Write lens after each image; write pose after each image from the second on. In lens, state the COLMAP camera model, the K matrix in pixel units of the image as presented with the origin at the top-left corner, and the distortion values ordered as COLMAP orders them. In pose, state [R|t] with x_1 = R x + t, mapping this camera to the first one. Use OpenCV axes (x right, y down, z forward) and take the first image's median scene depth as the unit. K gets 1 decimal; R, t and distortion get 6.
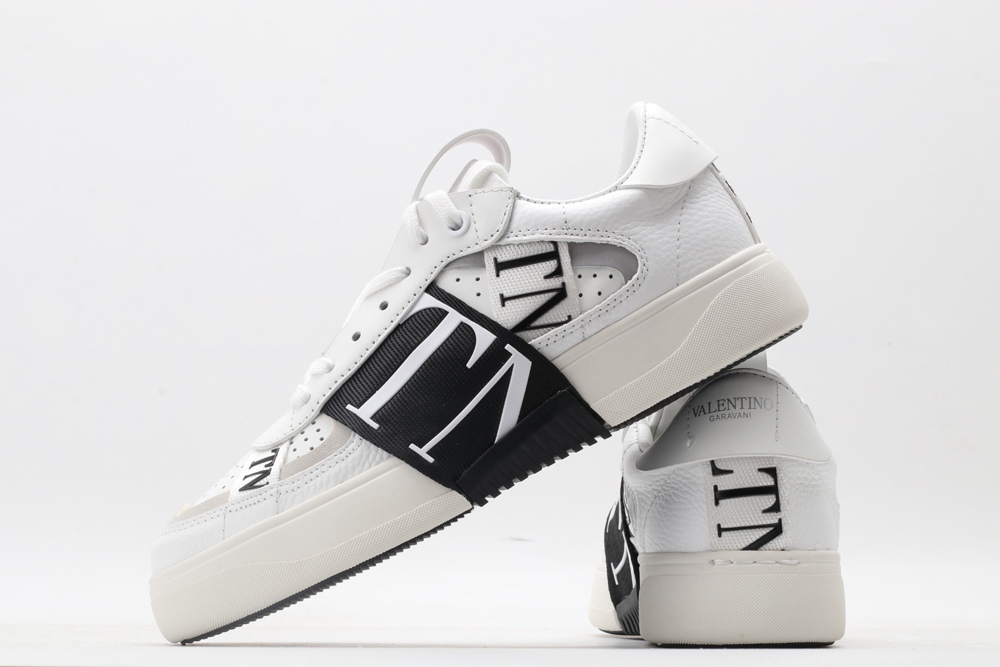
lens RADIAL K [[2327.9, 0, 499.8], [0, 2327.9, 333.6], [0, 0, 1]] dist [-0.449496, 0.000000]
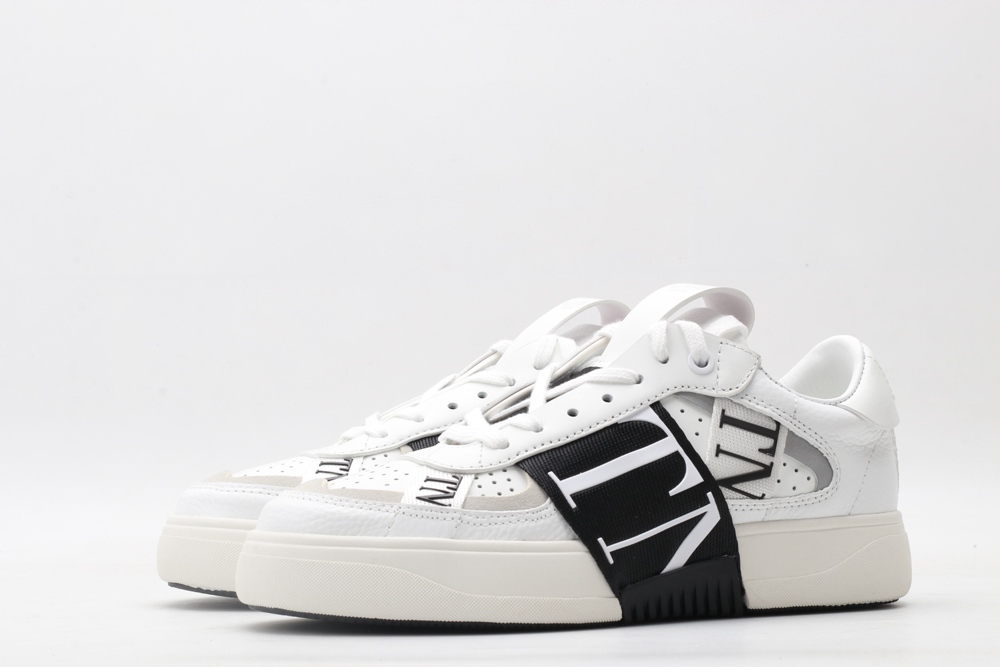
lens RADIAL K [[2327.9, 0, 500.0], [0, 2327.9, 333.3], [0, 0, 1]] dist [-0.449496, 0.000000]
pose [[0.831338, 0.482495, 0.275817, -0.382671], [-0.454727, 0.875853, -0.161568, 0.147864], [-0.319531, 0.008896, 0.947534, 0.069001]]
